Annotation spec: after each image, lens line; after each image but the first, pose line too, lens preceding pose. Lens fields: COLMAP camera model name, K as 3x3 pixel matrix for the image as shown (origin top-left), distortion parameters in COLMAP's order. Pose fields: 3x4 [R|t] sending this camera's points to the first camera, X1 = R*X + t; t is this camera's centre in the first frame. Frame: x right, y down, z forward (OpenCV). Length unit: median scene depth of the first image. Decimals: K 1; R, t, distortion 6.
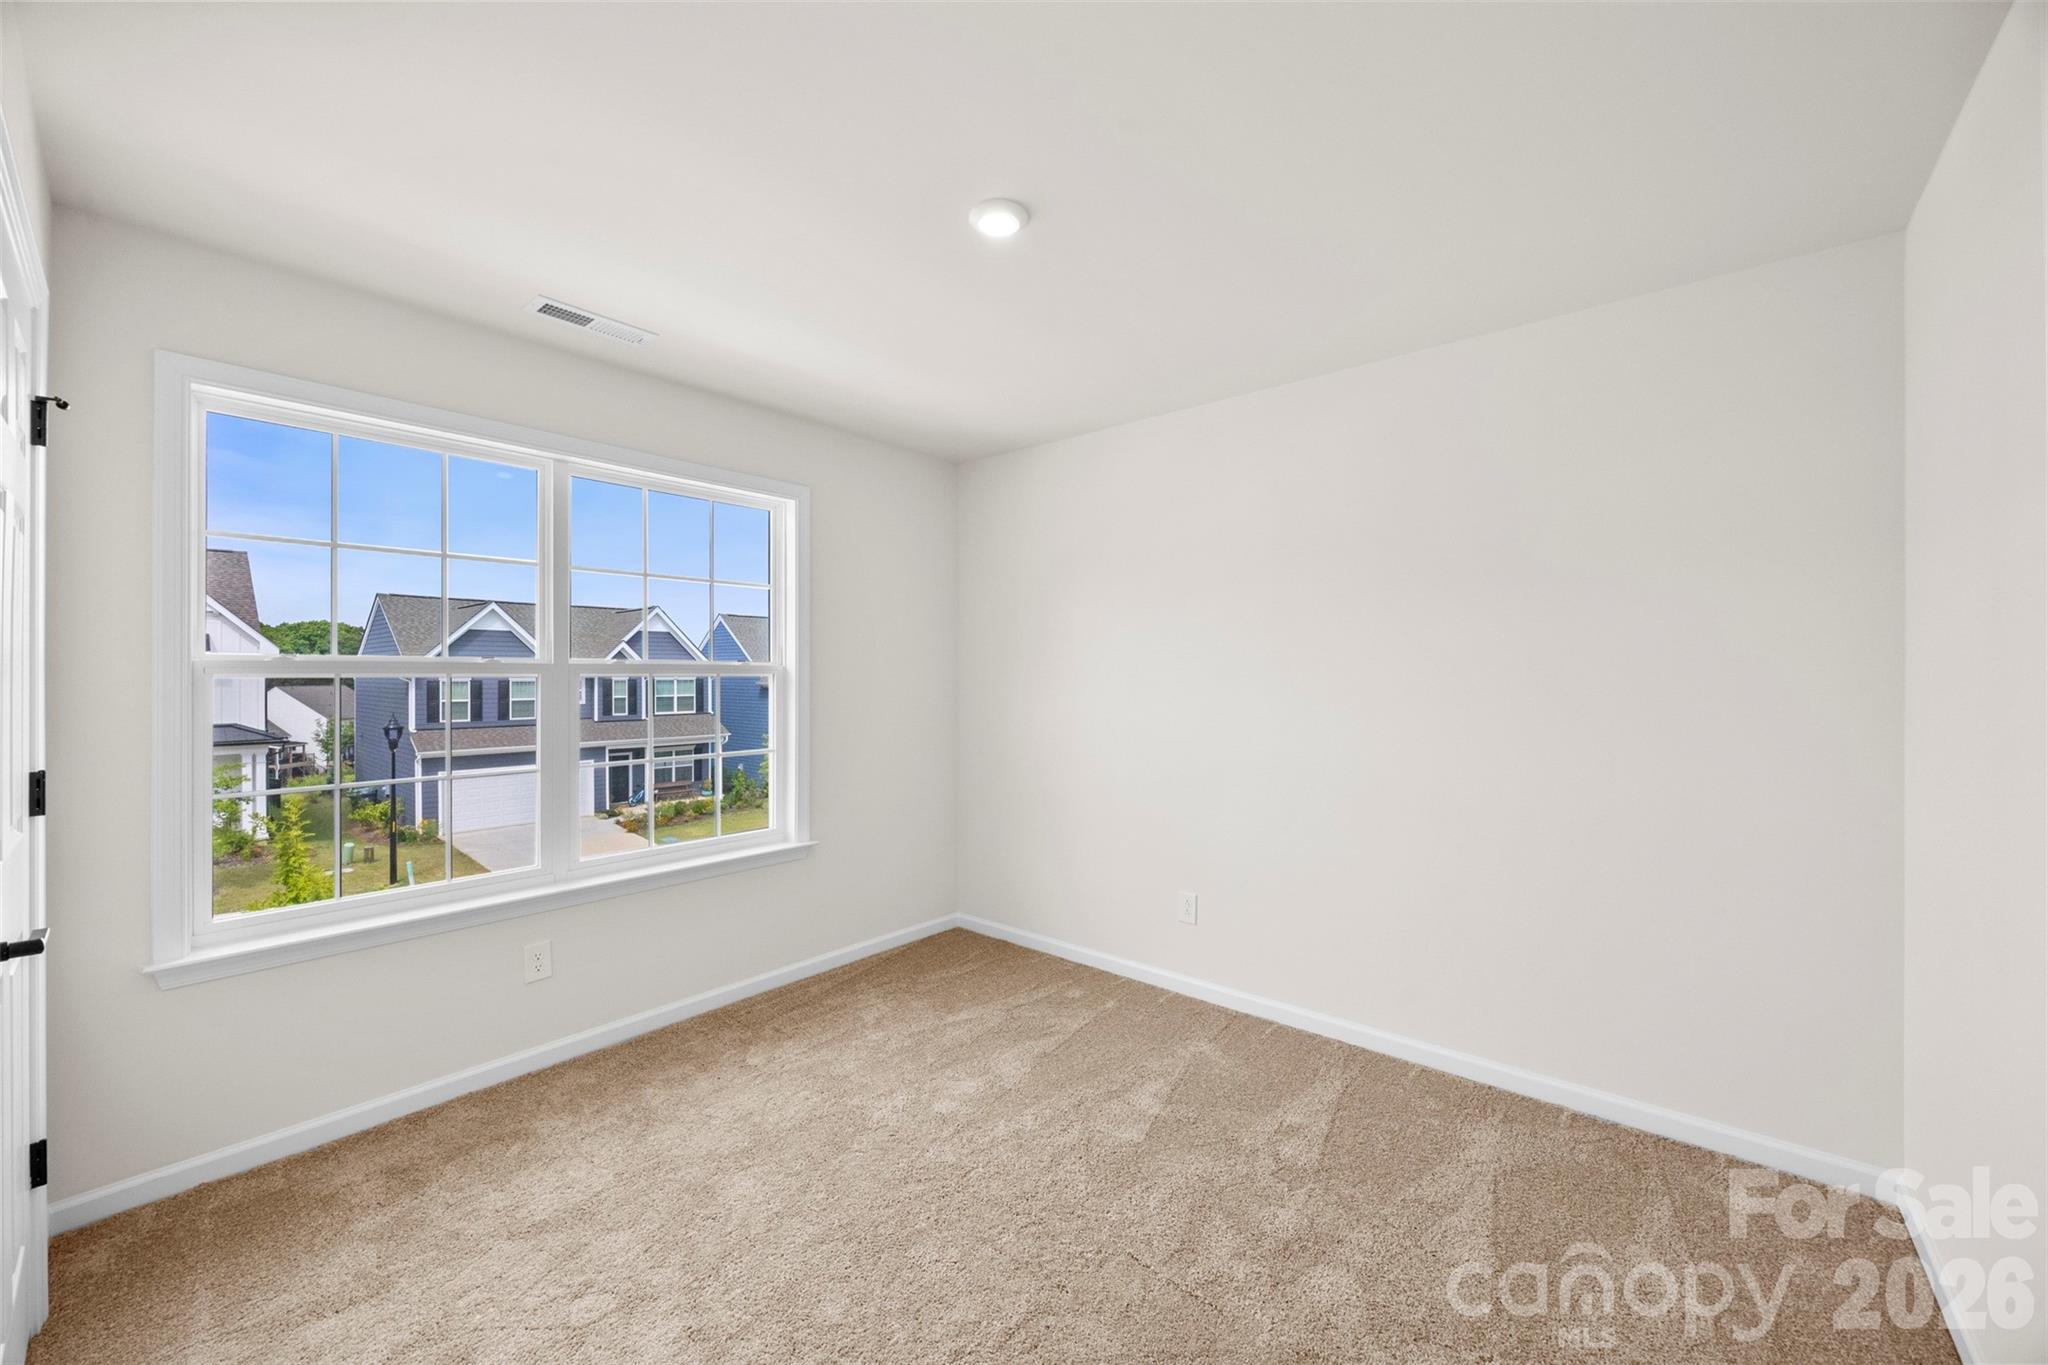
lens RADIAL K [[789.8, 0, 1026.1], [0, 789.8, 670.3], [0, 0, 1]] dist [0.000695, 0.000175]
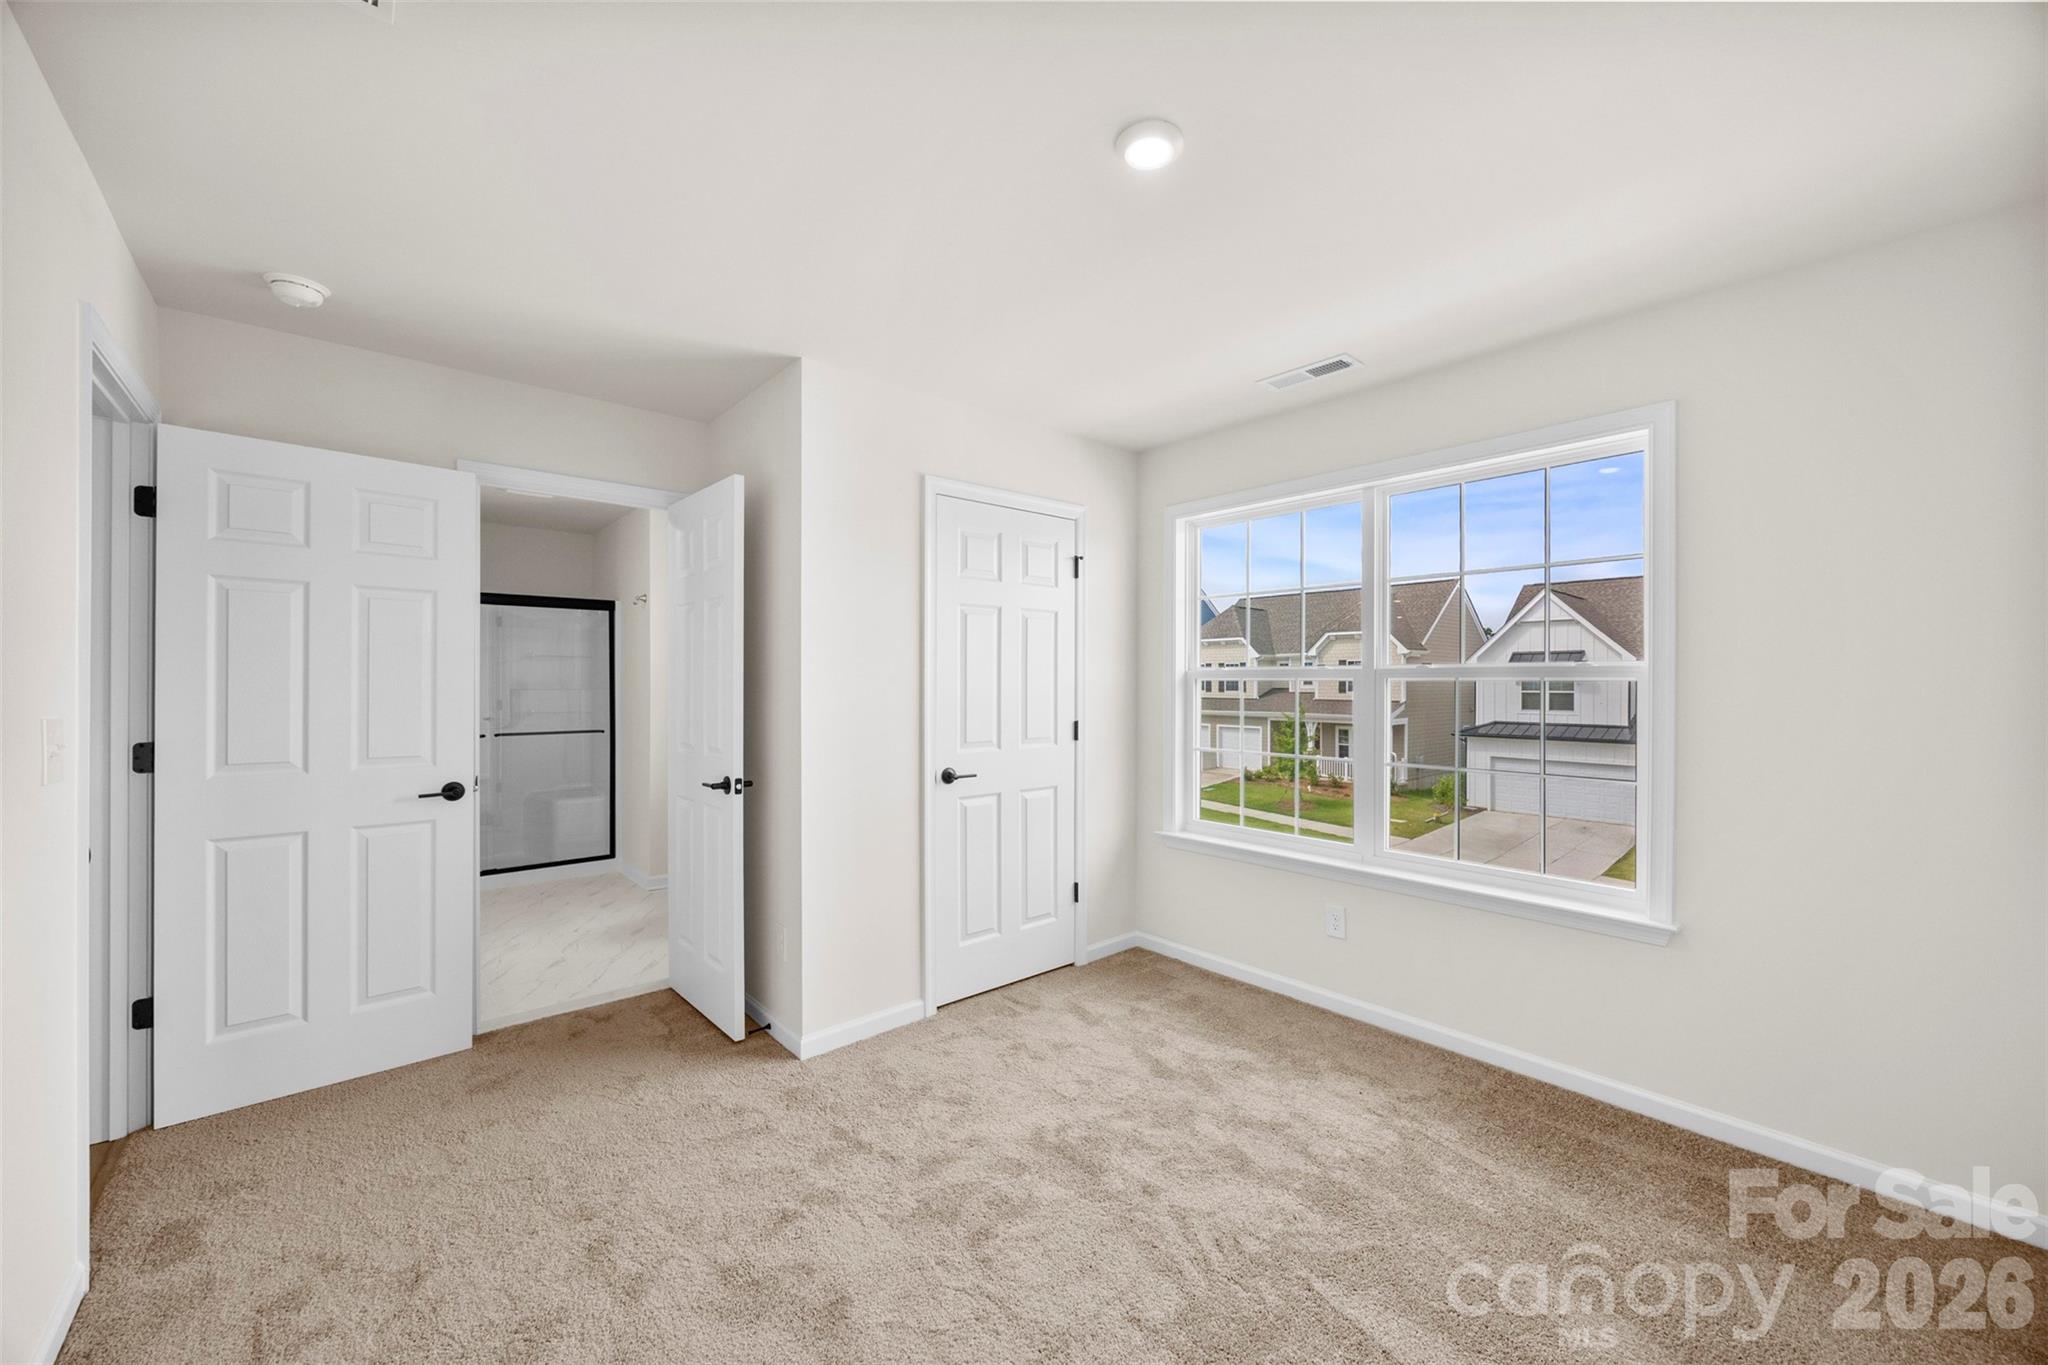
lens RADIAL K [[765.7, 0, 1024.0], [0, 765.7, 682.5], [0, 0, 1]] dist [-0.011889, 0.000047]
pose [[-0.145979, -0.001070, -0.989287, 0.659470], [0.002660, 0.999995, -0.001474, 0.014046], [0.989284, -0.002847, -0.145975, 0.802513]]
